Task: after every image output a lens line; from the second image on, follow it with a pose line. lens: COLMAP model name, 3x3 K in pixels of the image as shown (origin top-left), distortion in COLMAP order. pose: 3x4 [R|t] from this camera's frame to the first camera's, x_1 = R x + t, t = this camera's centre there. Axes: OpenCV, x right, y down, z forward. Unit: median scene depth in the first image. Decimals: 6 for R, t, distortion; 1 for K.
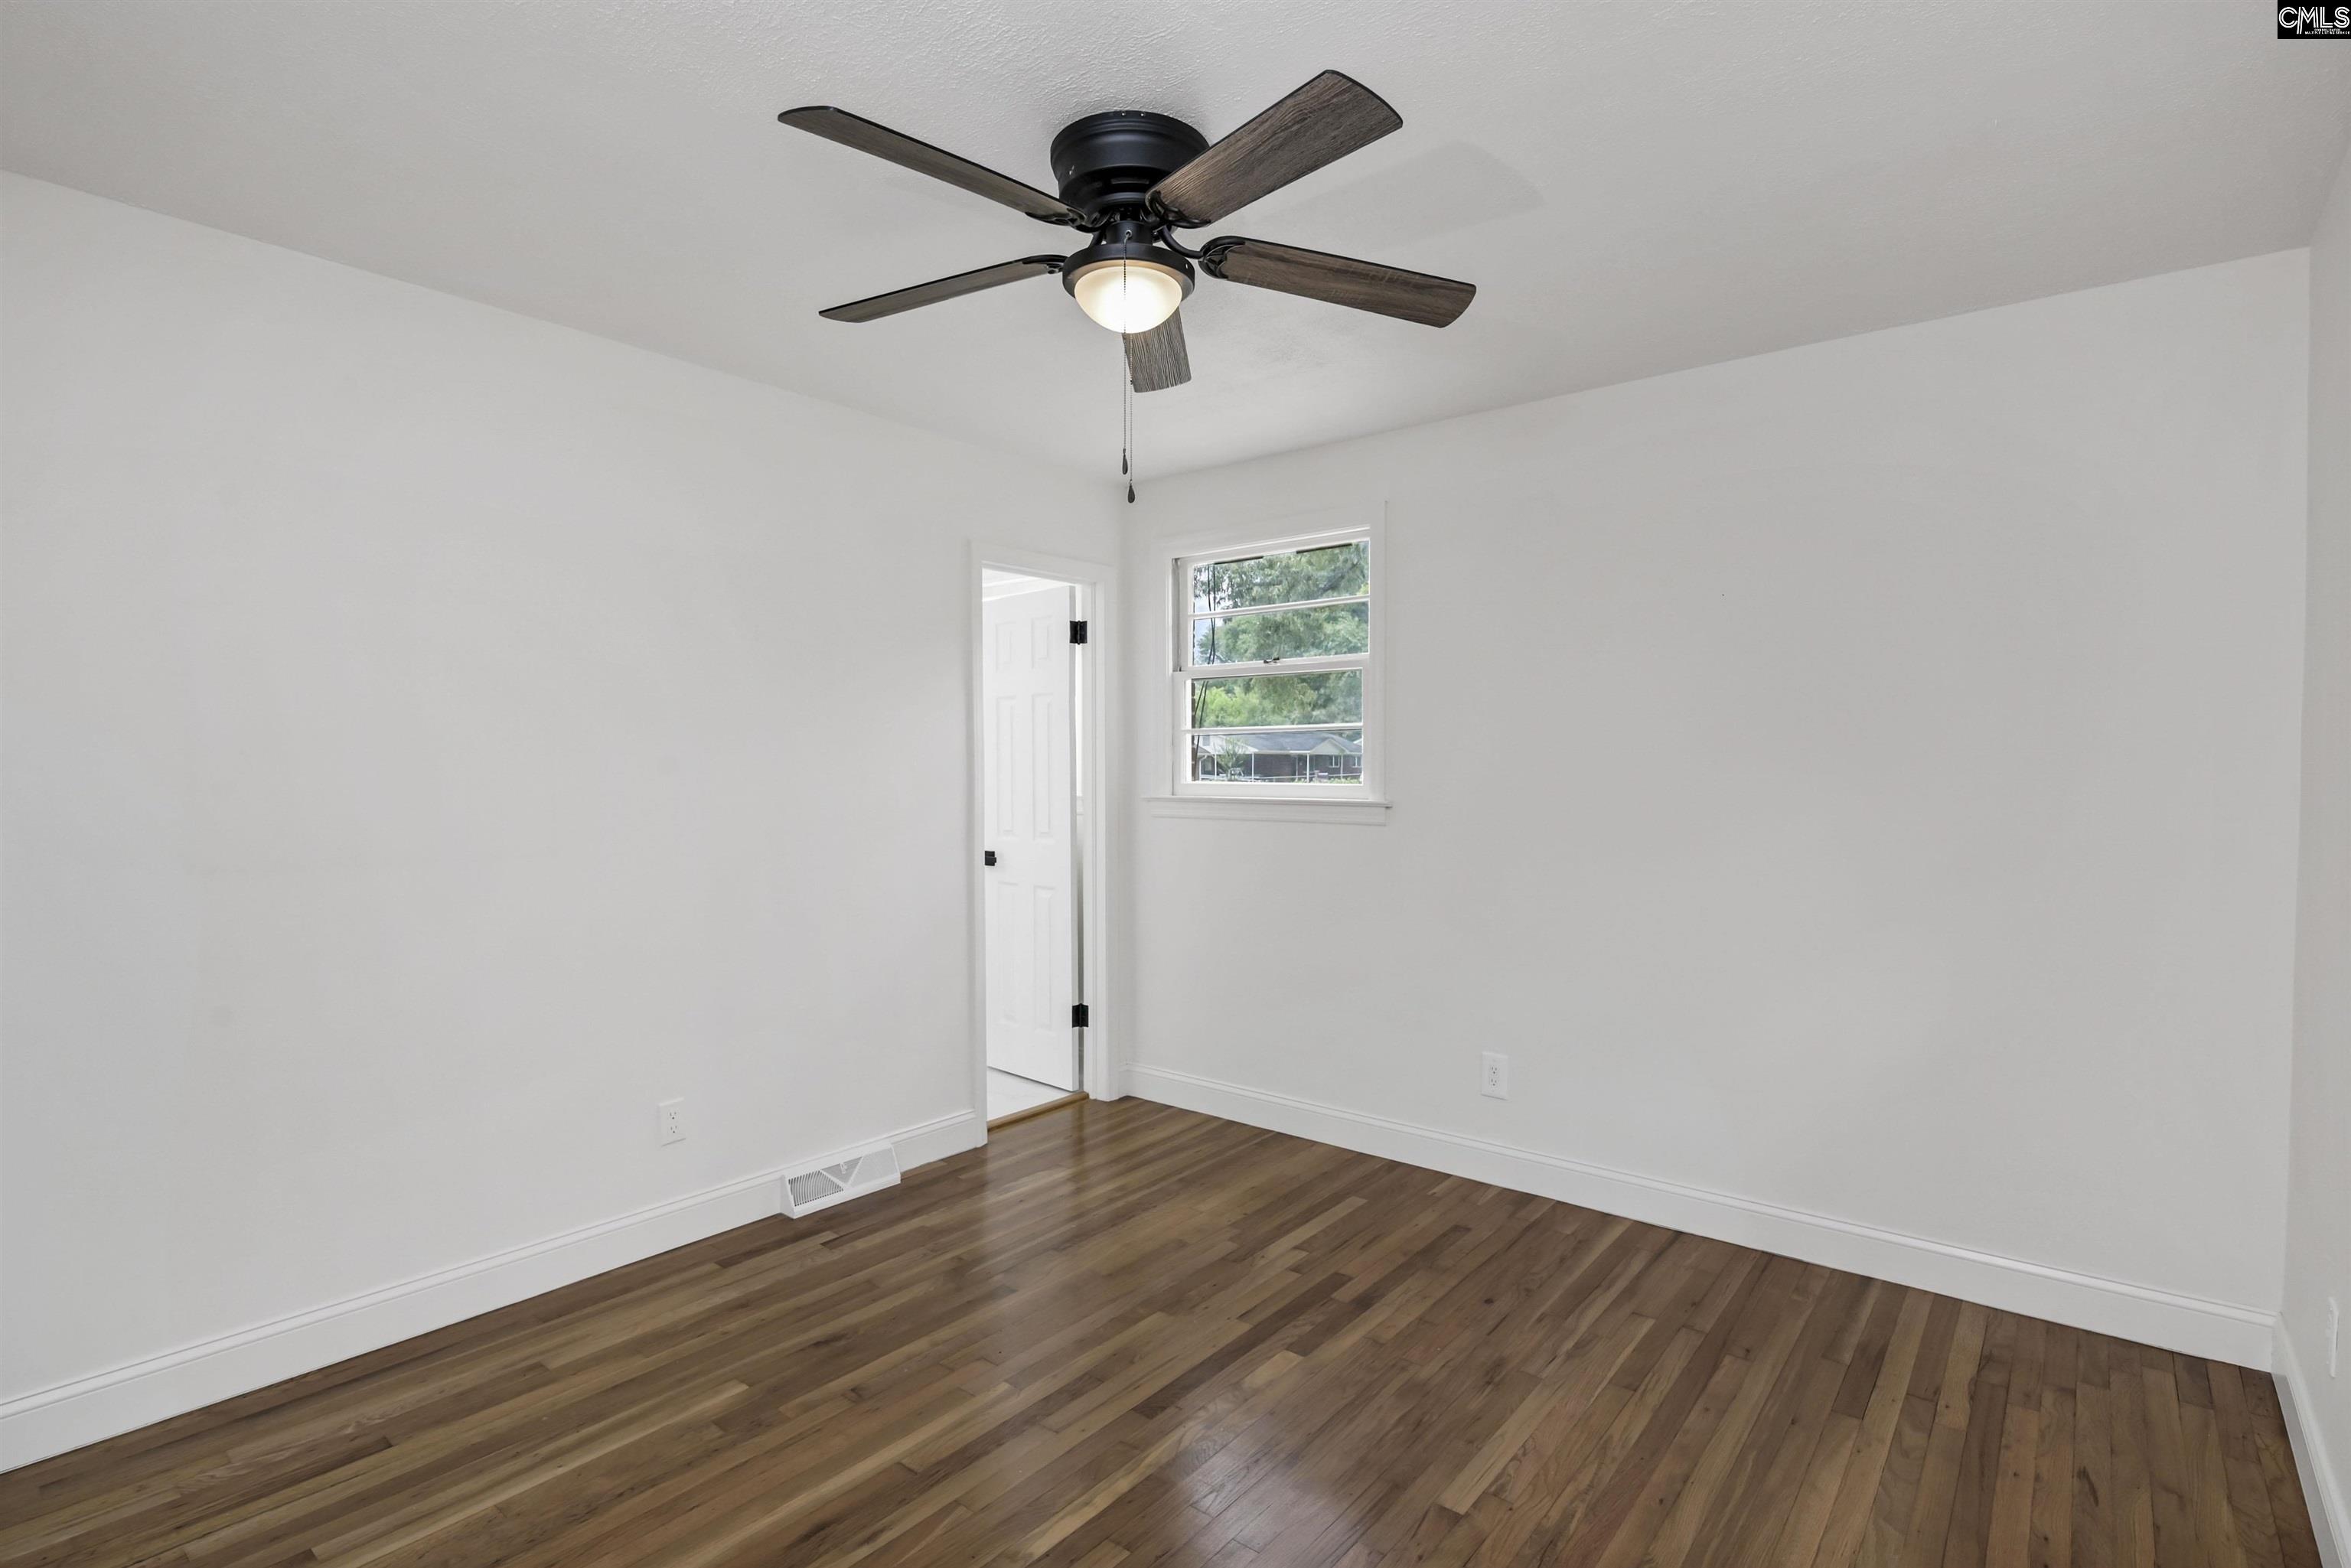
lens RADIAL K [[1148.4, 0, 1192.7], [0, 1148.4, 737.5], [0, 0, 1]] dist [0.000553, -0.005771]
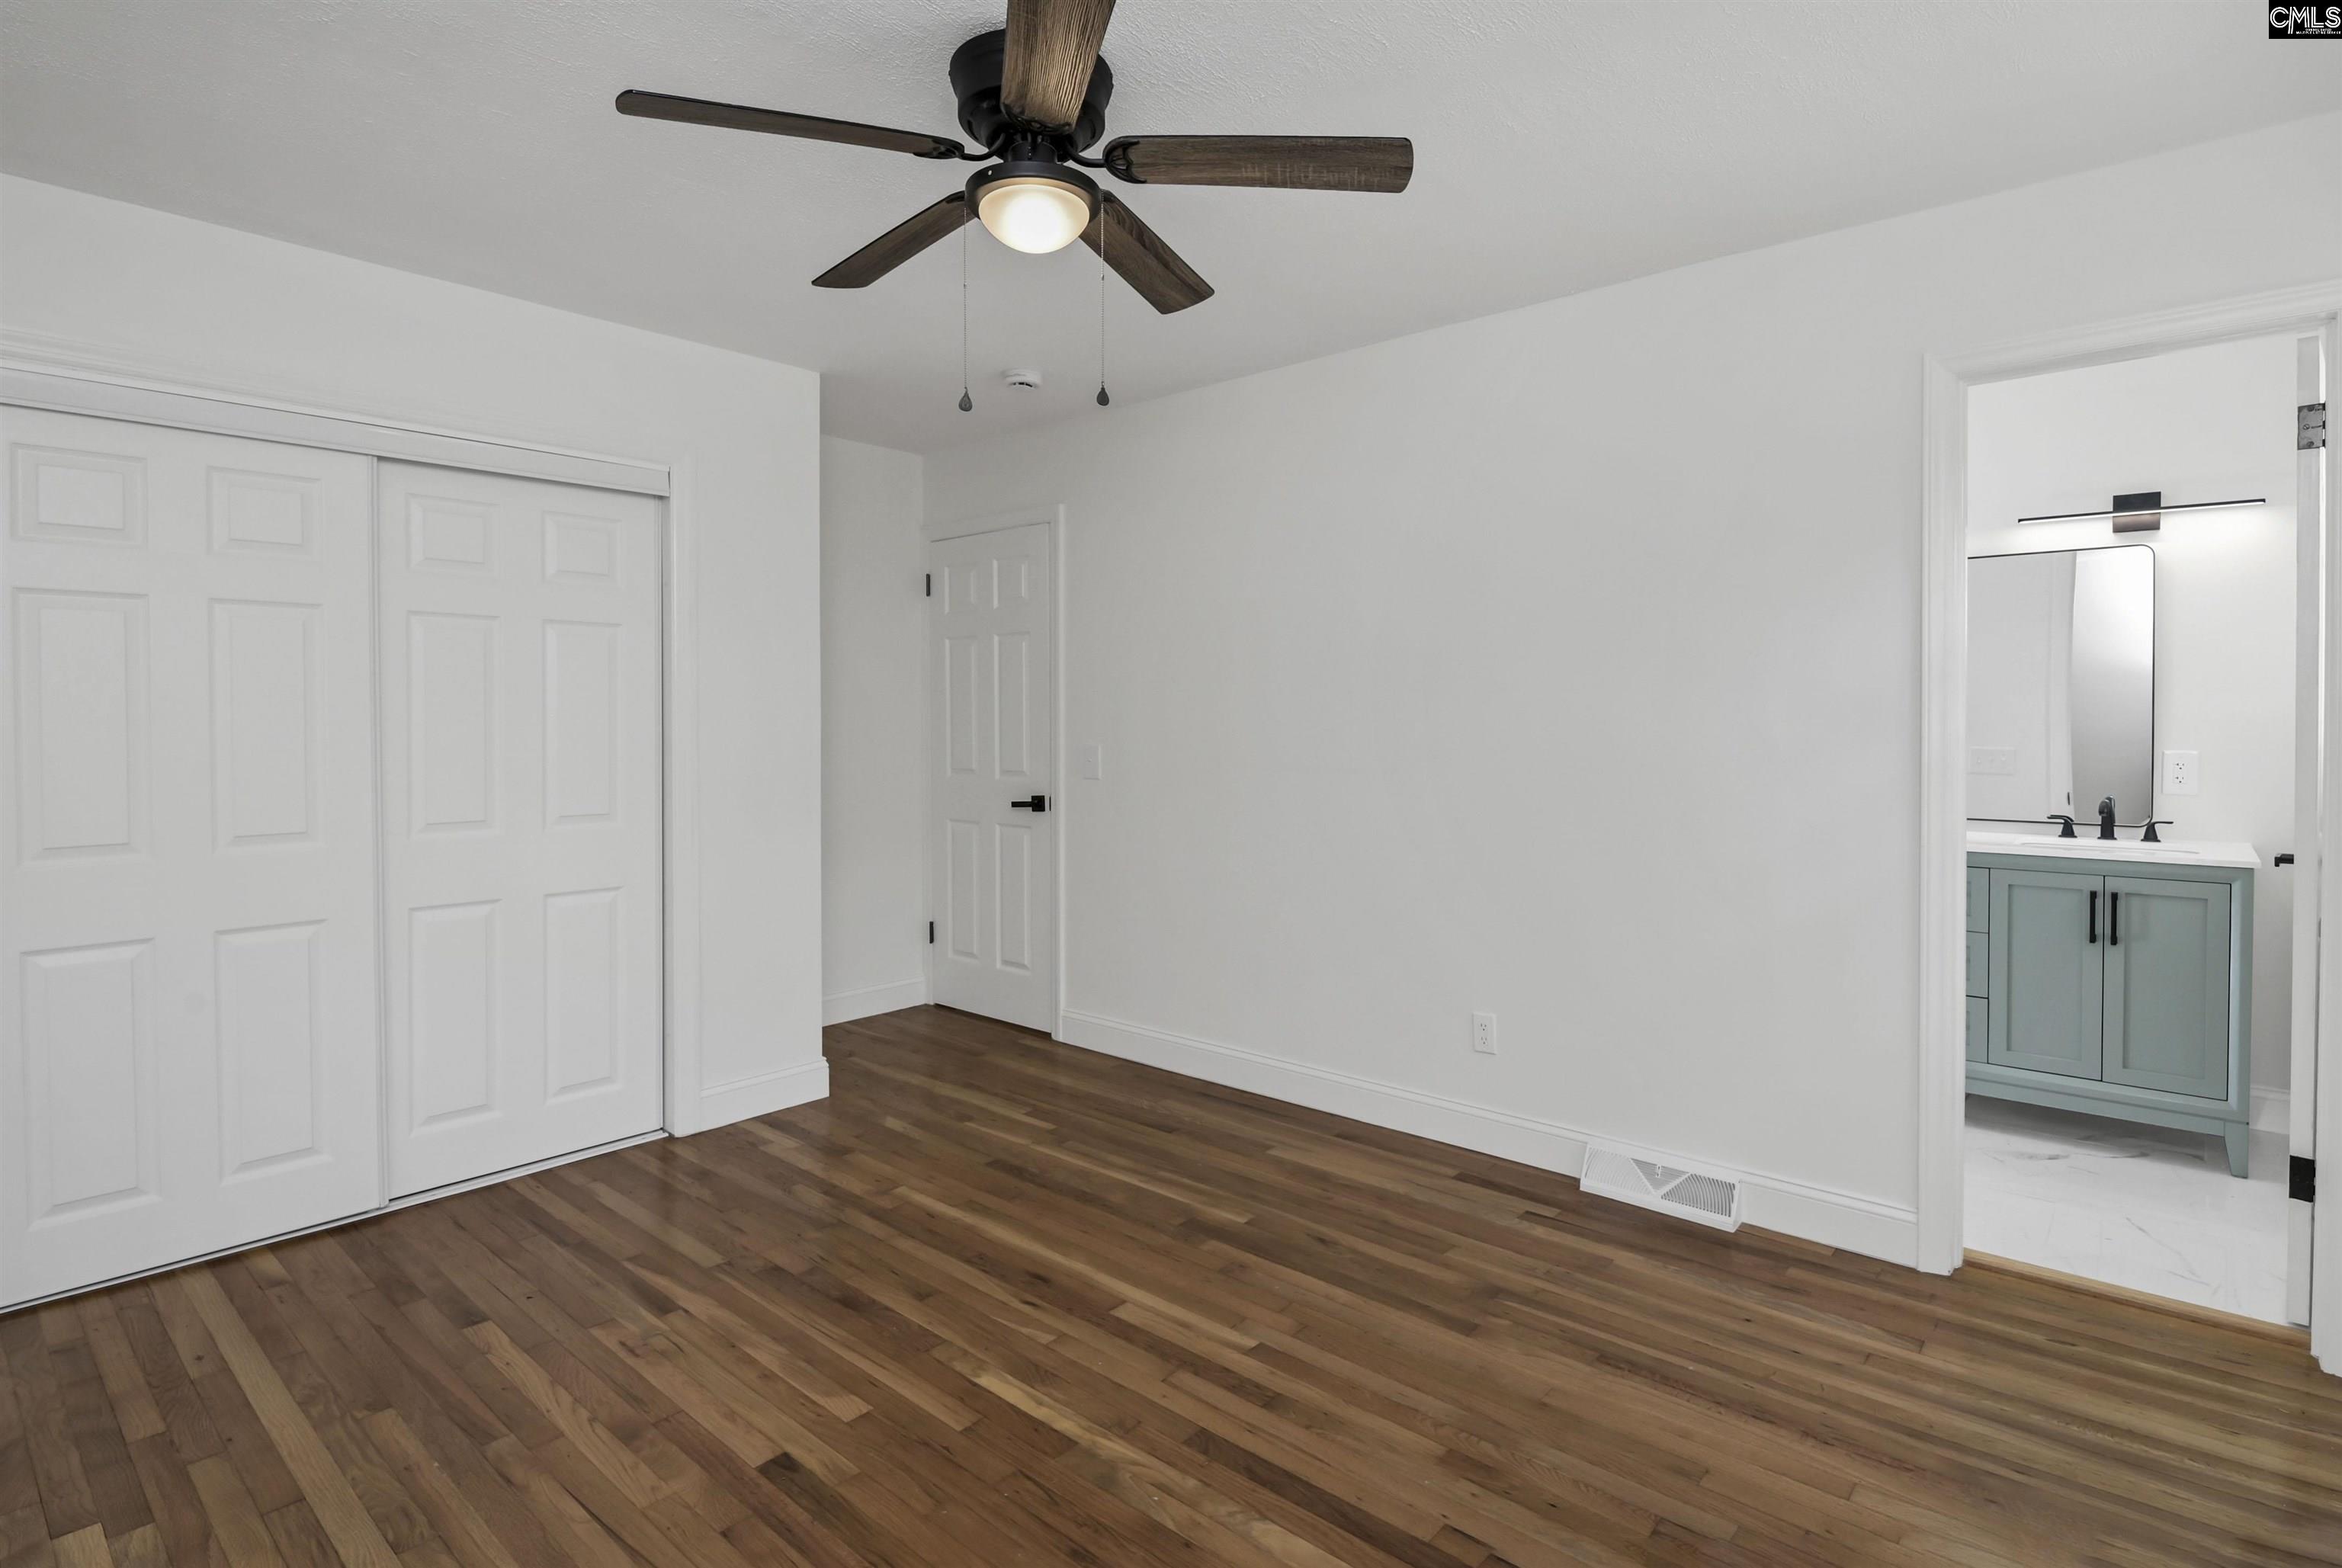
lens RADIAL K [[1143.9, 0, 1188.1], [0, 1143.9, 737.6], [0, 0, 1]] dist [0.000553, -0.005771]
pose [[-0.041678, 0.015750, -0.999007, 0.684434], [0.025156, 0.999575, 0.014709, 0.050789], [0.998814, -0.024518, -0.042057, 0.899638]]
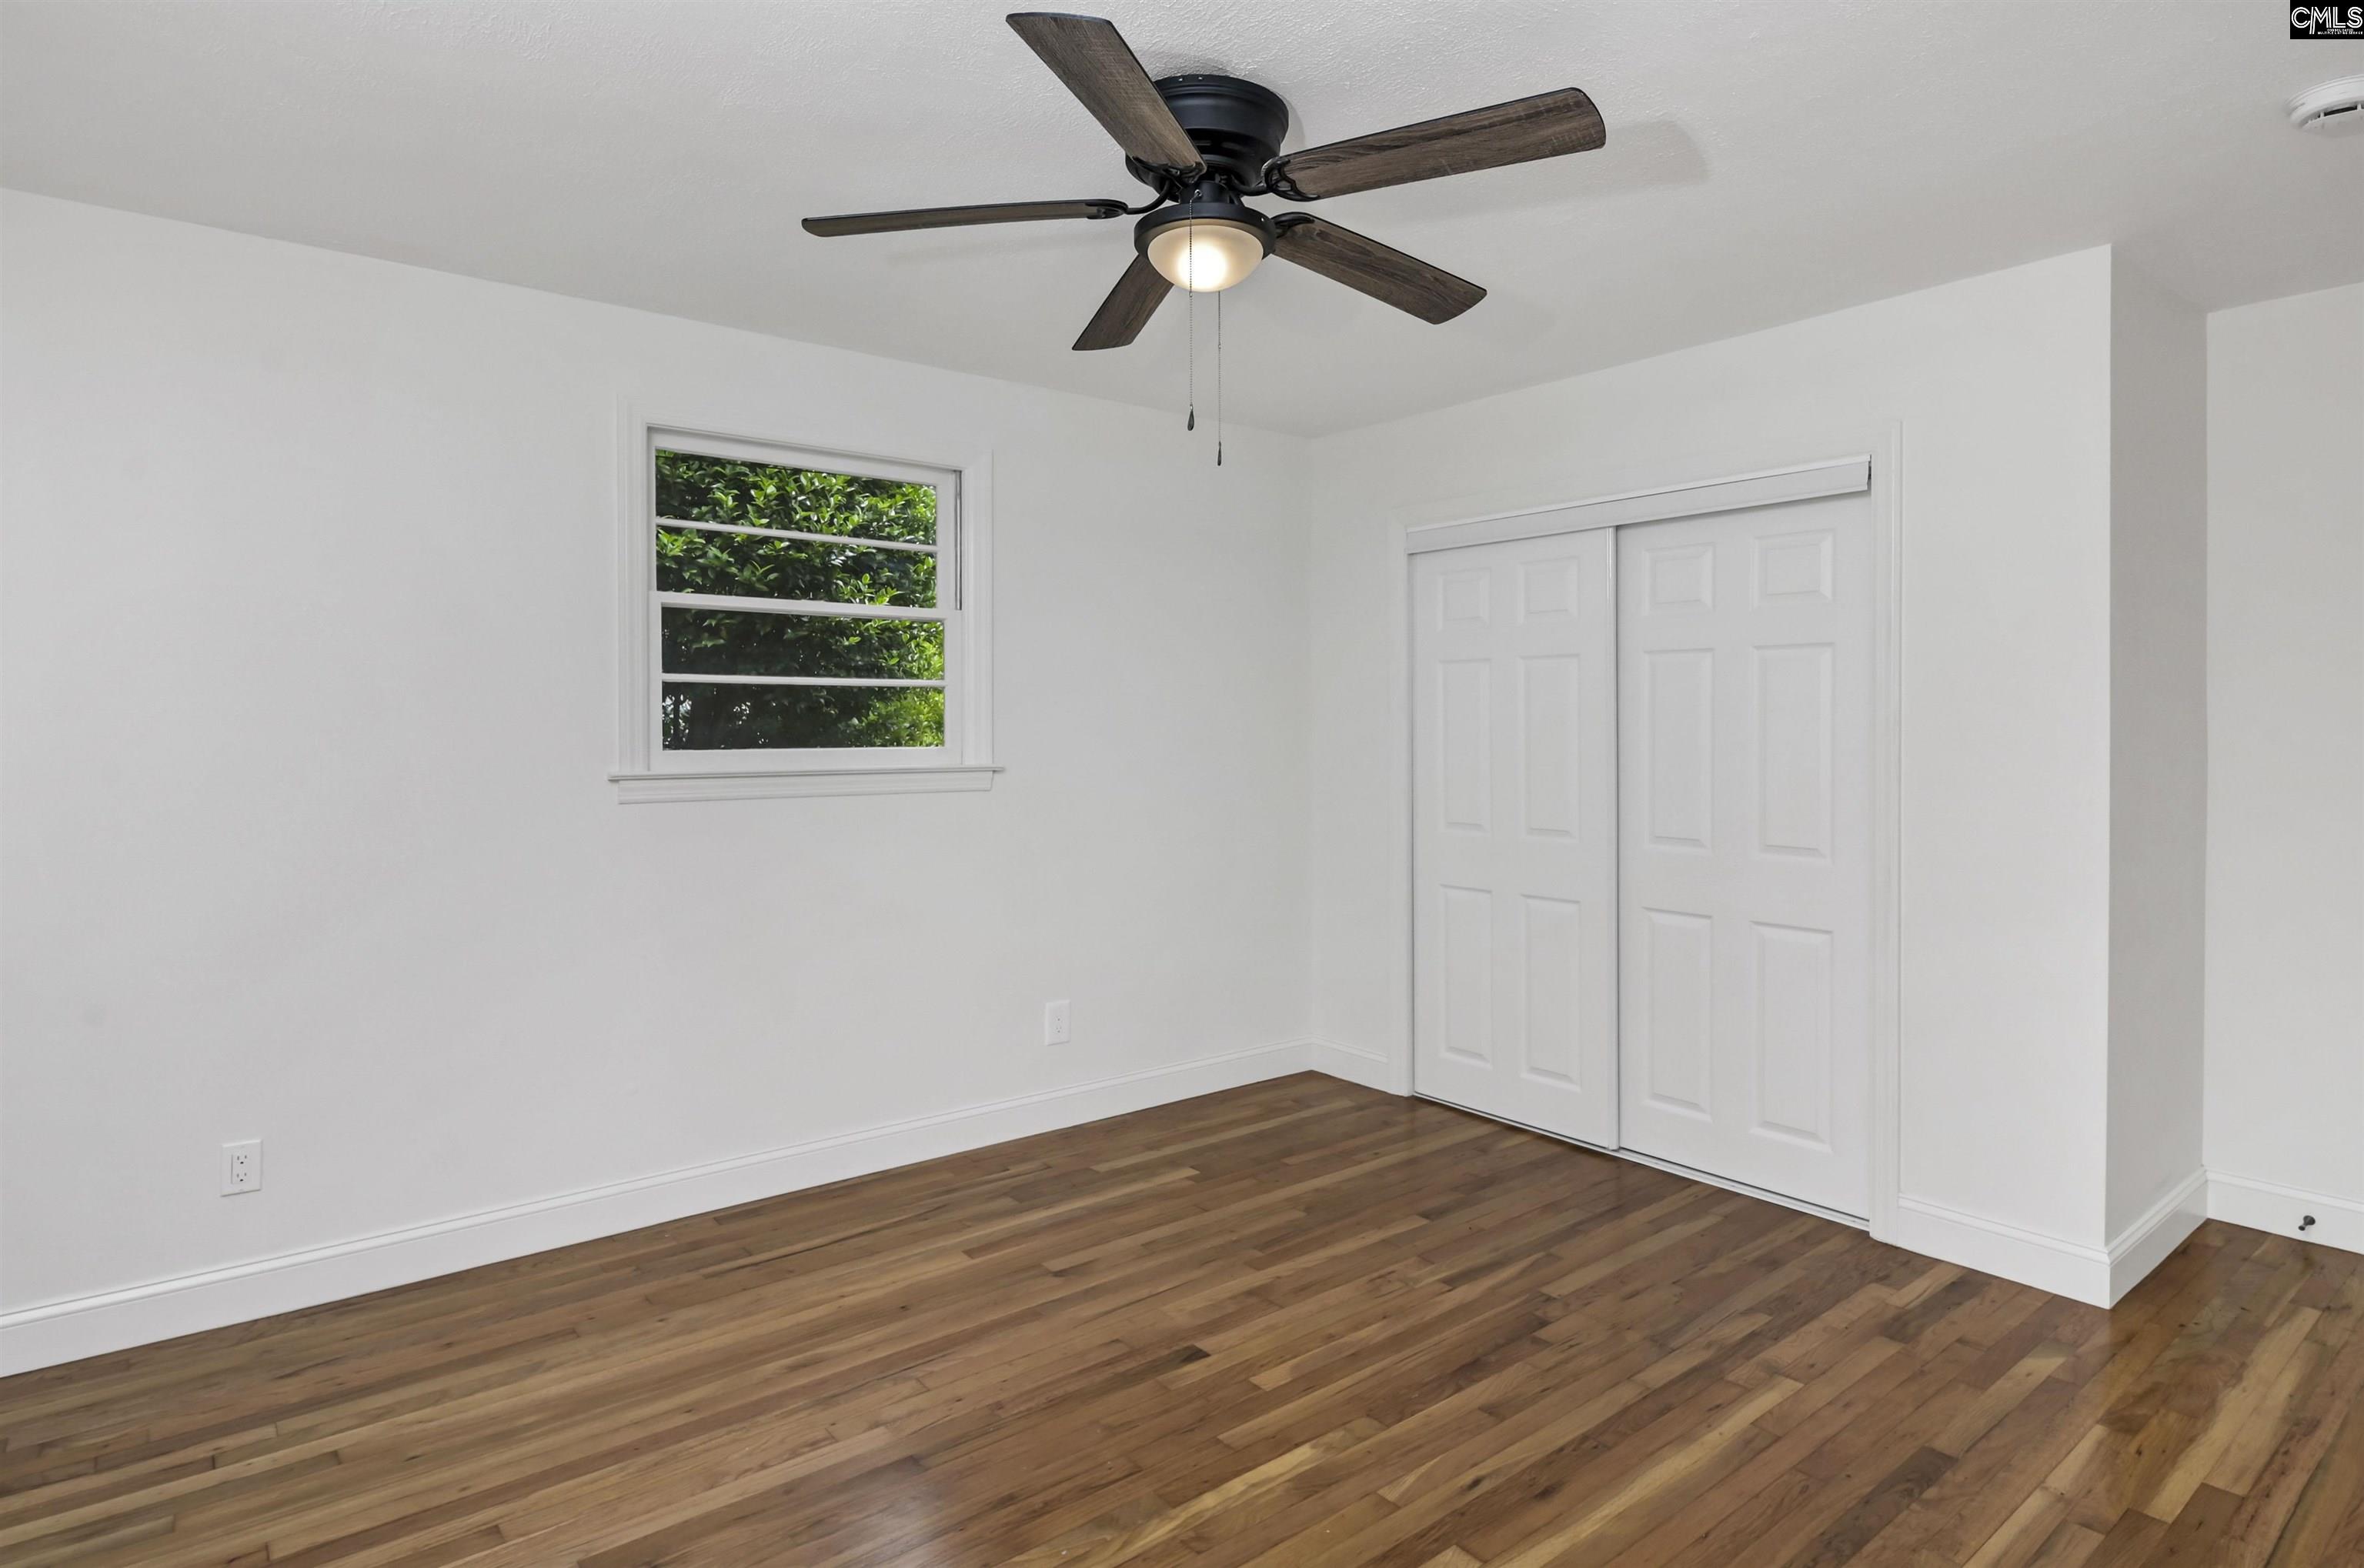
lens RADIAL K [[1284.5, 0, 1193.4], [0, 1284.5, 724.2], [0, 0, 1]] dist [-0.001930, -0.001628]
pose [[-0.977421, 0.000731, 0.211299, -0.197669], [-0.003823, 0.999769, -0.021143, 0.066335], [-0.211266, -0.021473, -0.977193, 1.525803]]
